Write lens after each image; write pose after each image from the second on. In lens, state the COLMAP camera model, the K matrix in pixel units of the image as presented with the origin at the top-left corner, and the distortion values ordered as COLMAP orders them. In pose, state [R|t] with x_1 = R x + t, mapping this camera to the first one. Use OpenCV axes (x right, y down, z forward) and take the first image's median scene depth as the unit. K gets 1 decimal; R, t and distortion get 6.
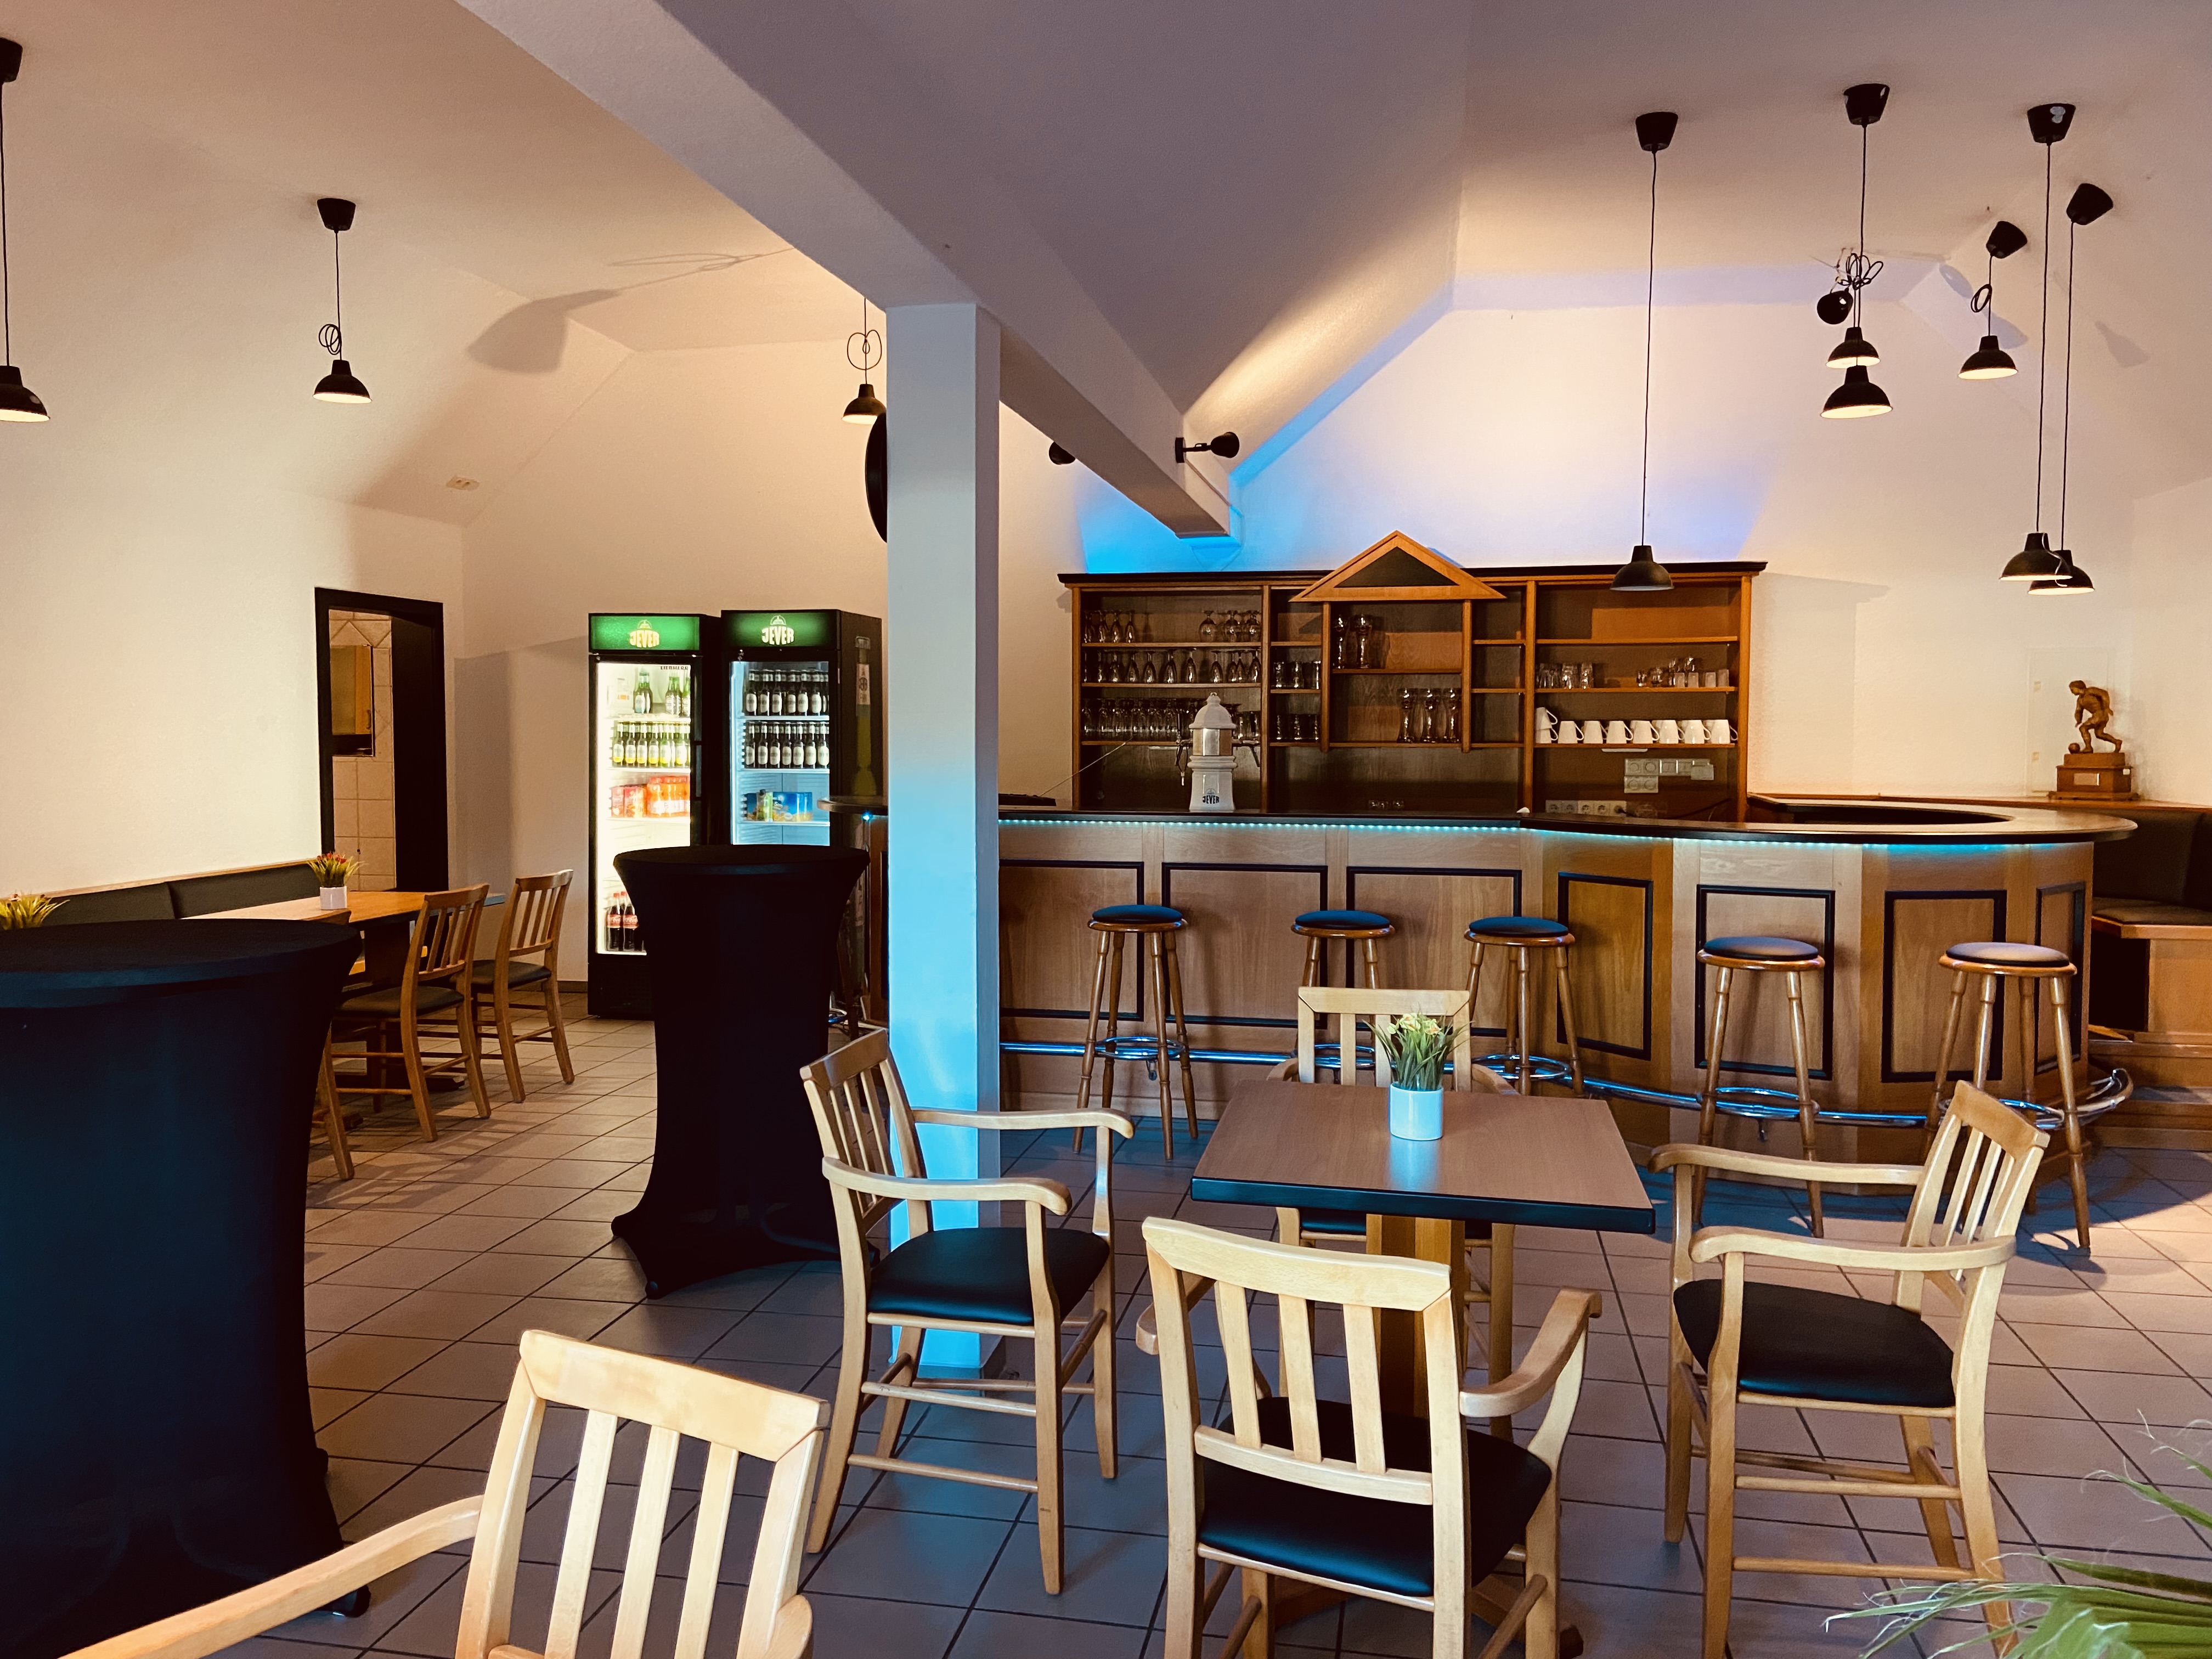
lens RADIAL K [[1665.7, 0, 1108.2], [0, 1665.7, 764.5], [0, 0, 1]] dist [0.094159, -0.094750]
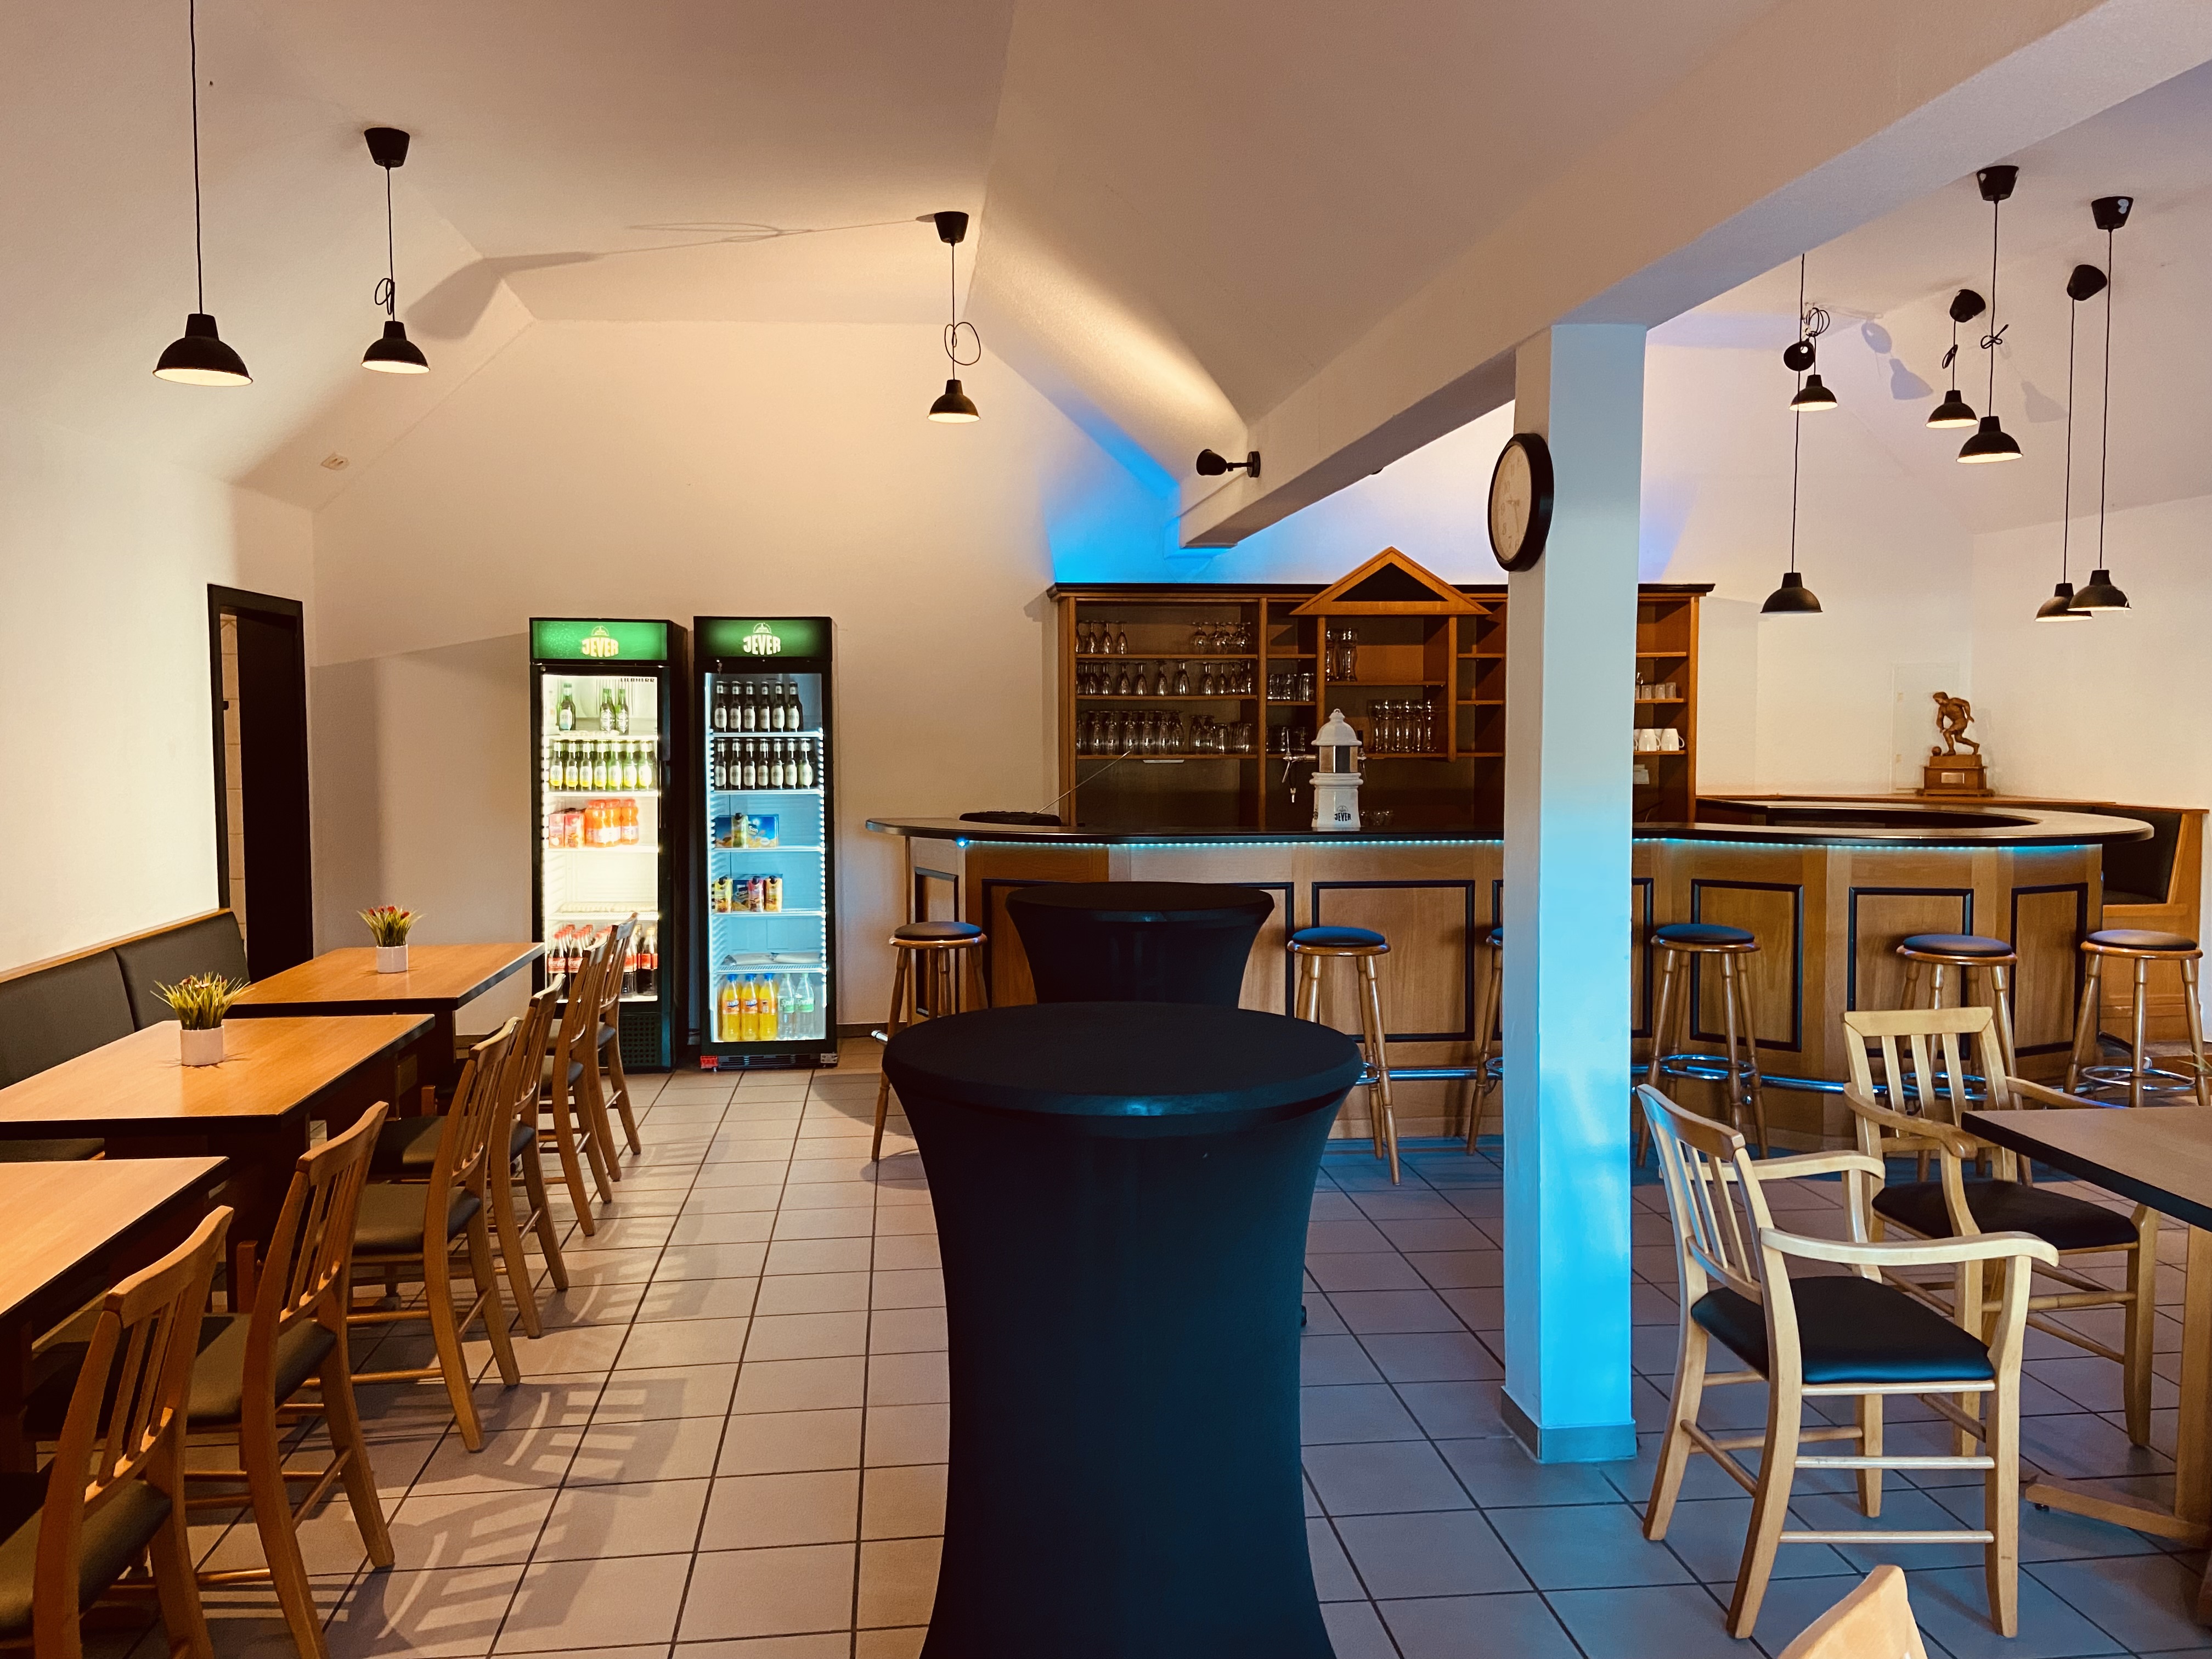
lens RADIAL K [[1665.7, 0, 1091.9], [0, 1665.7, 771.2], [0, 0, 1]] dist [0.094159, -0.094750]
pose [[0.954230, -0.016678, 0.298608, -0.313895], [0.014342, 0.999847, 0.010012, -0.015318], [-0.298729, -0.005271, 0.954323, 0.076139]]
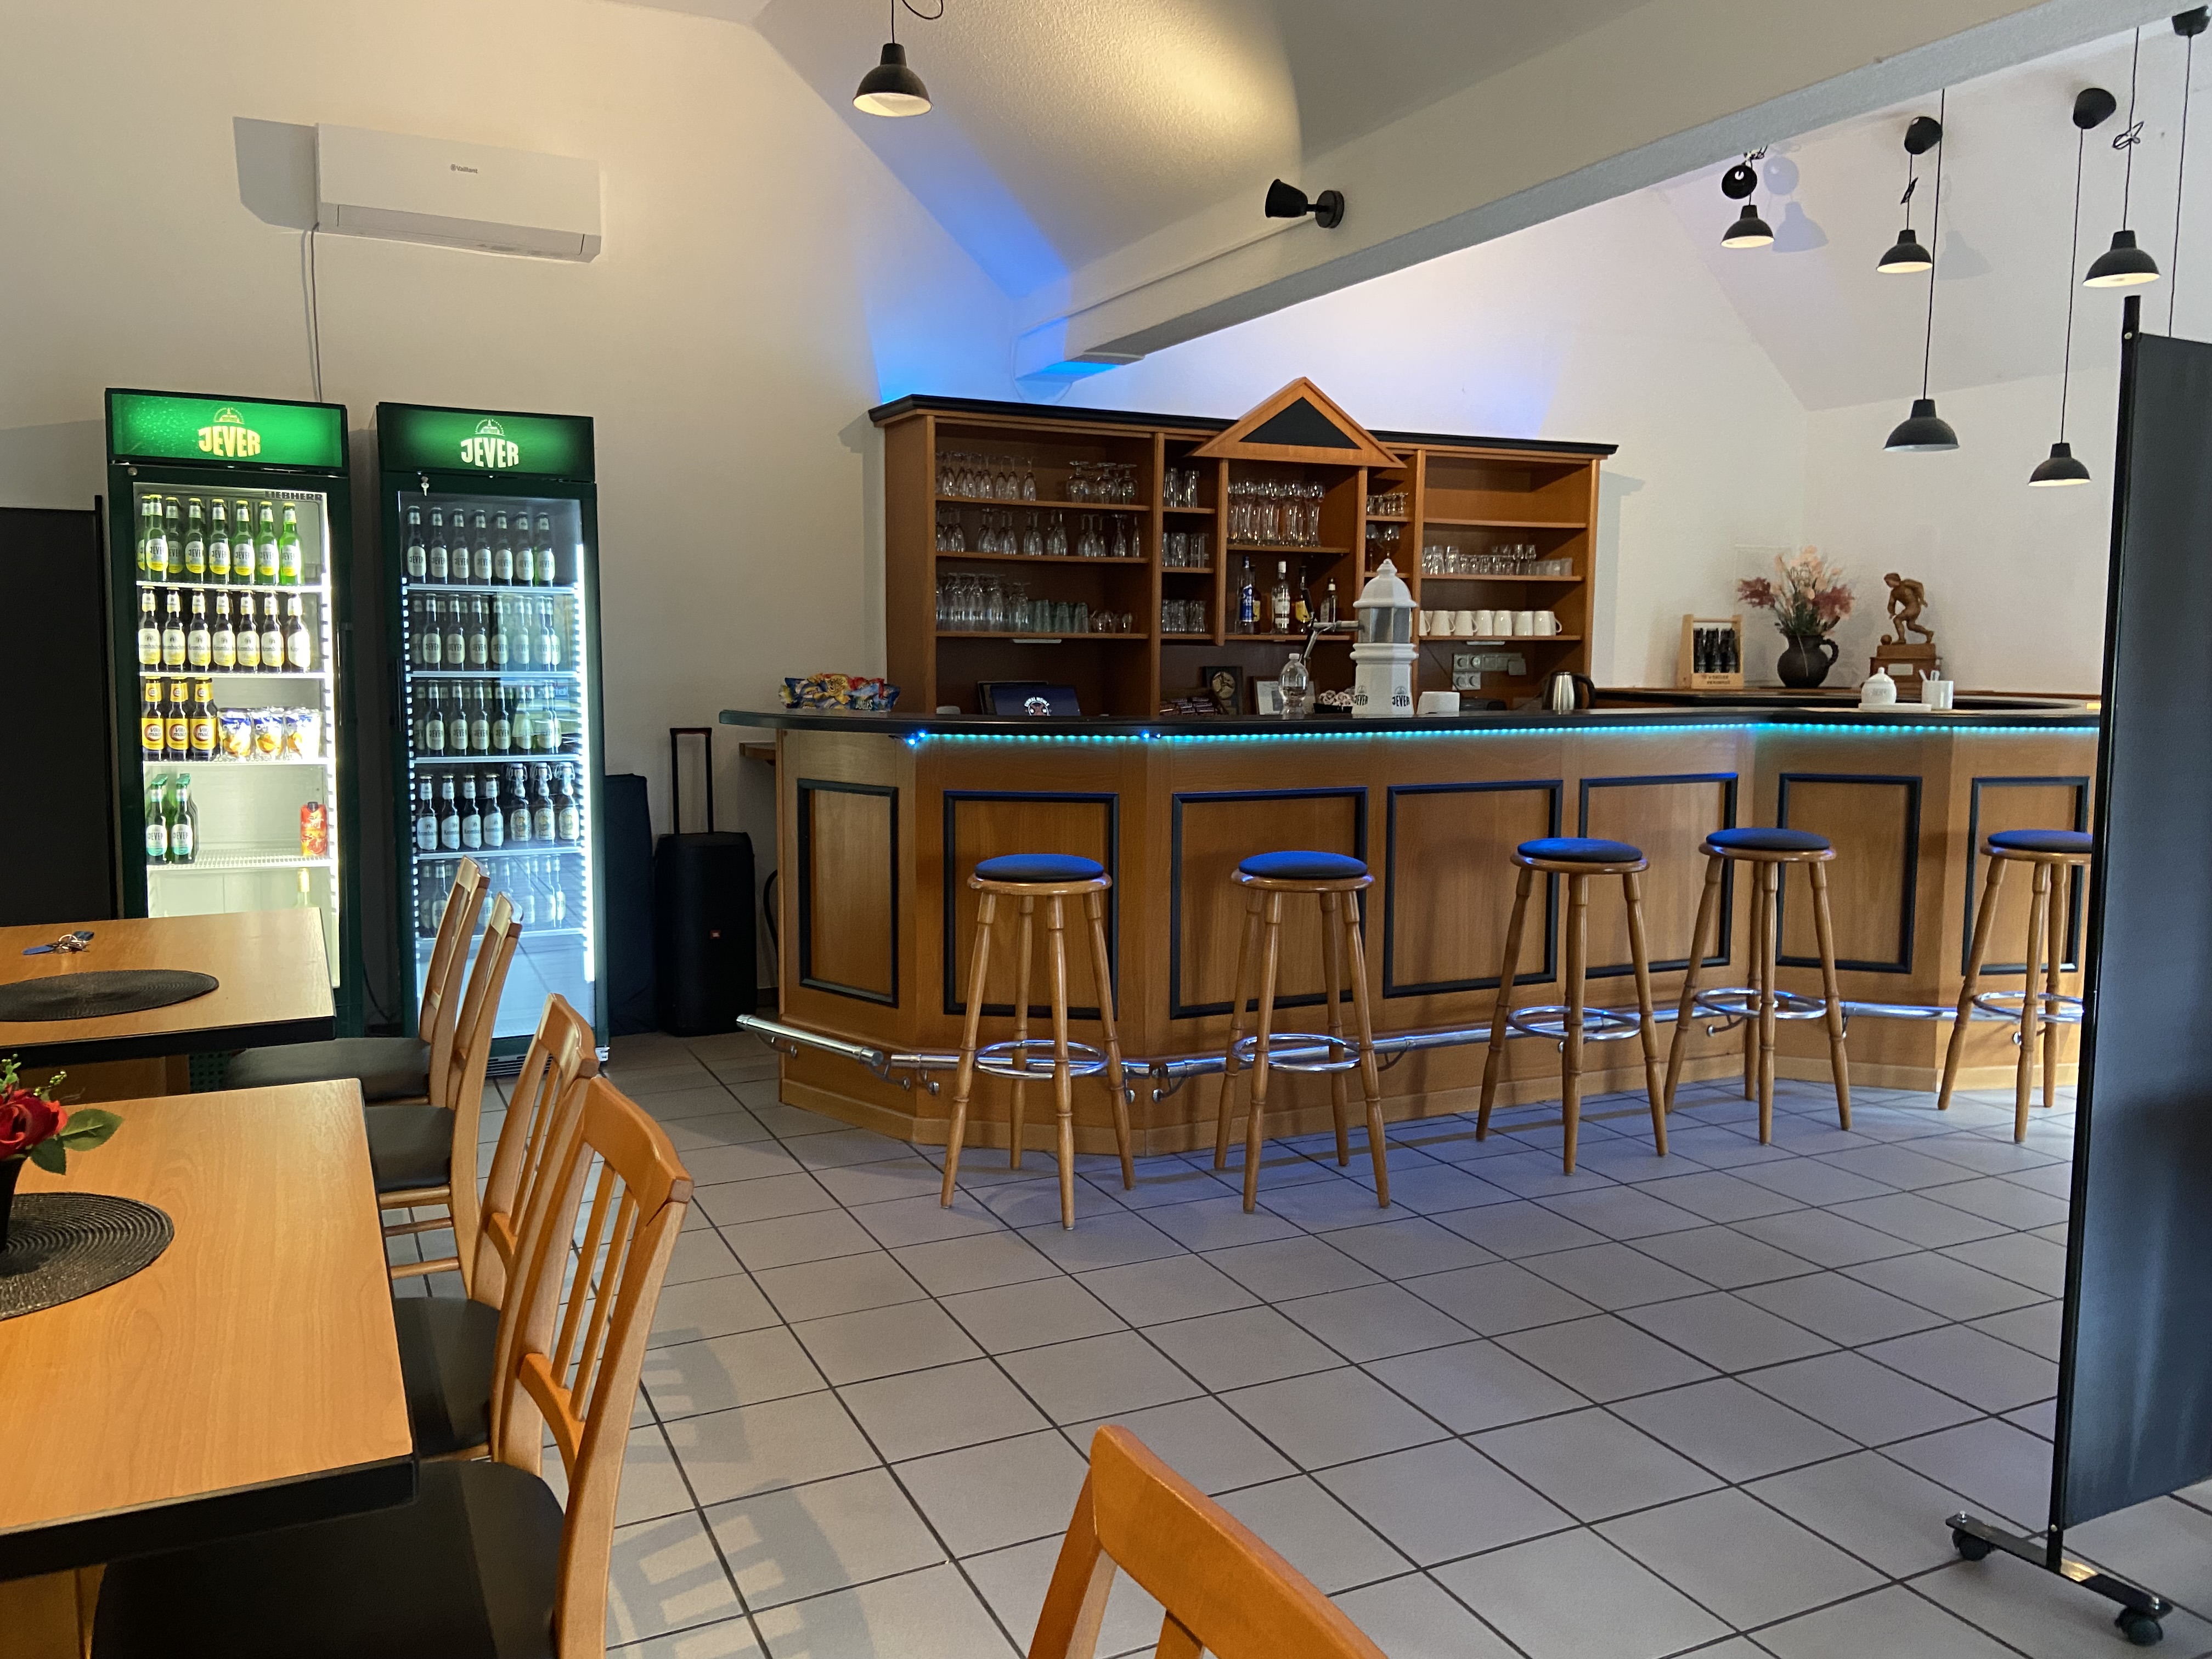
lens RADIAL K [[1665.7, 0, 1120.4], [0, 1665.7, 769.9], [0, 0, 1]] dist [0.094159, -0.094750]
pose [[0.796302, -0.045269, 0.603203, -0.414112], [0.012487, 0.998213, 0.058430, 0.005192], [-0.604771, -0.038995, 0.795444, 0.389240]]
